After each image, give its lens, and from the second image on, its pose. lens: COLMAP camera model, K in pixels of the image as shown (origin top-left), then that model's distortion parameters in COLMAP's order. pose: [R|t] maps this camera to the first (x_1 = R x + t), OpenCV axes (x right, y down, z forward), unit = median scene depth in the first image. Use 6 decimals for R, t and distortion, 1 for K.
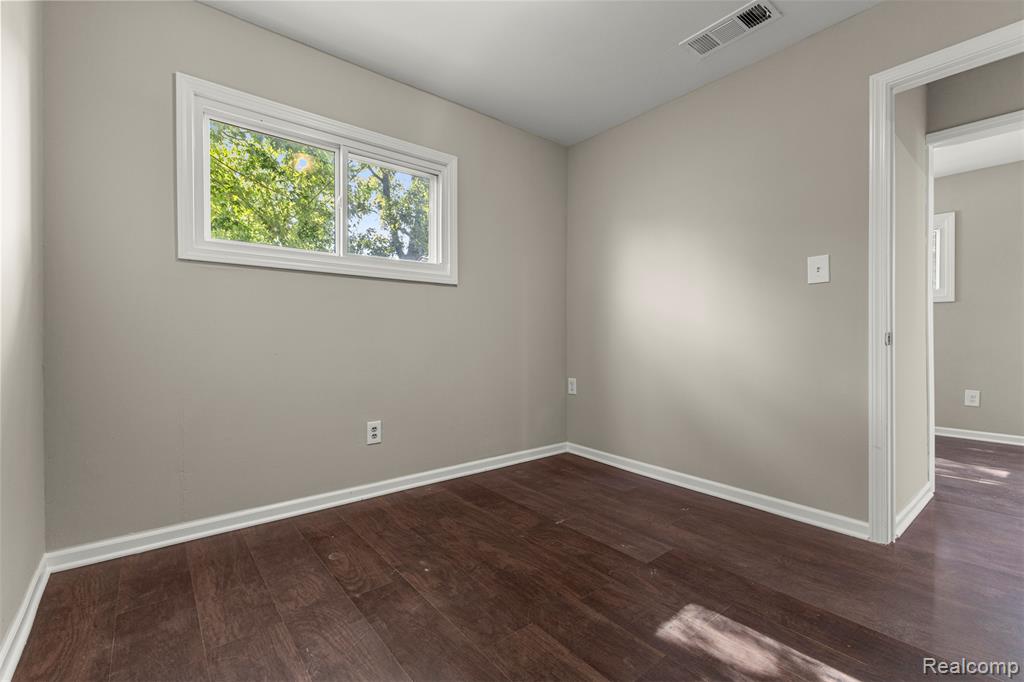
lens RADIAL K [[440.8, 0, 541.2], [0, 440.8, 335.4], [0, 0, 1]] dist [0.011086, -0.002851]
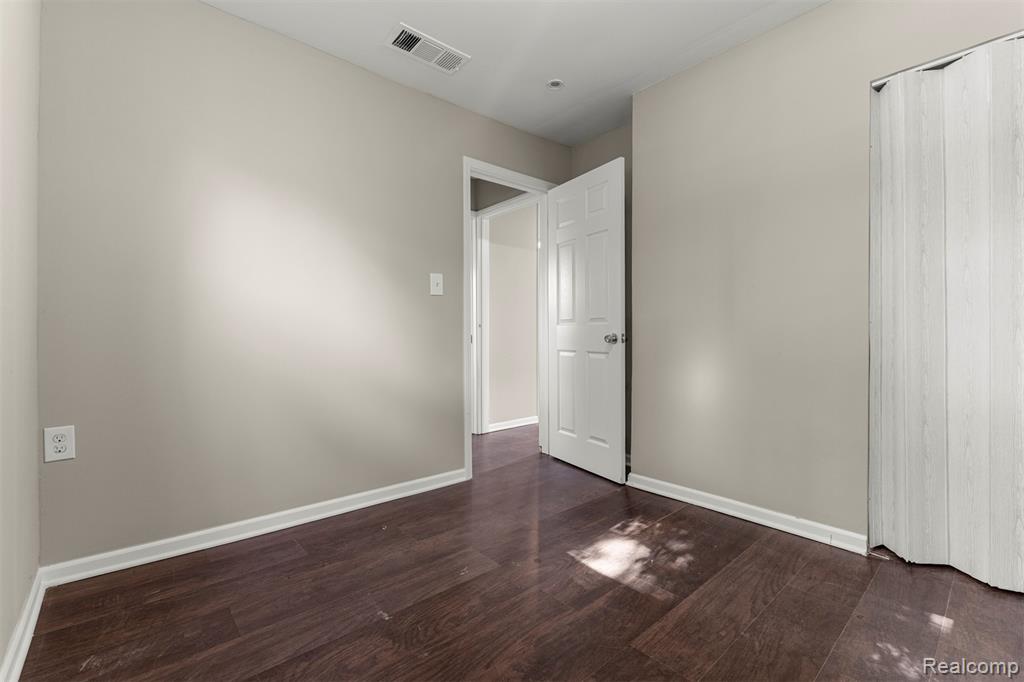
lens RADIAL K [[440.8, 0, 483.5], [0, 440.8, 338.5], [0, 0, 1]] dist [0.011086, -0.002851]
pose [[0.022284, -0.001171, 0.999751, -0.620034], [-0.000028, 0.999999, 0.001172, 0.003290], [-0.999752, -0.000054, 0.022284, 0.833036]]
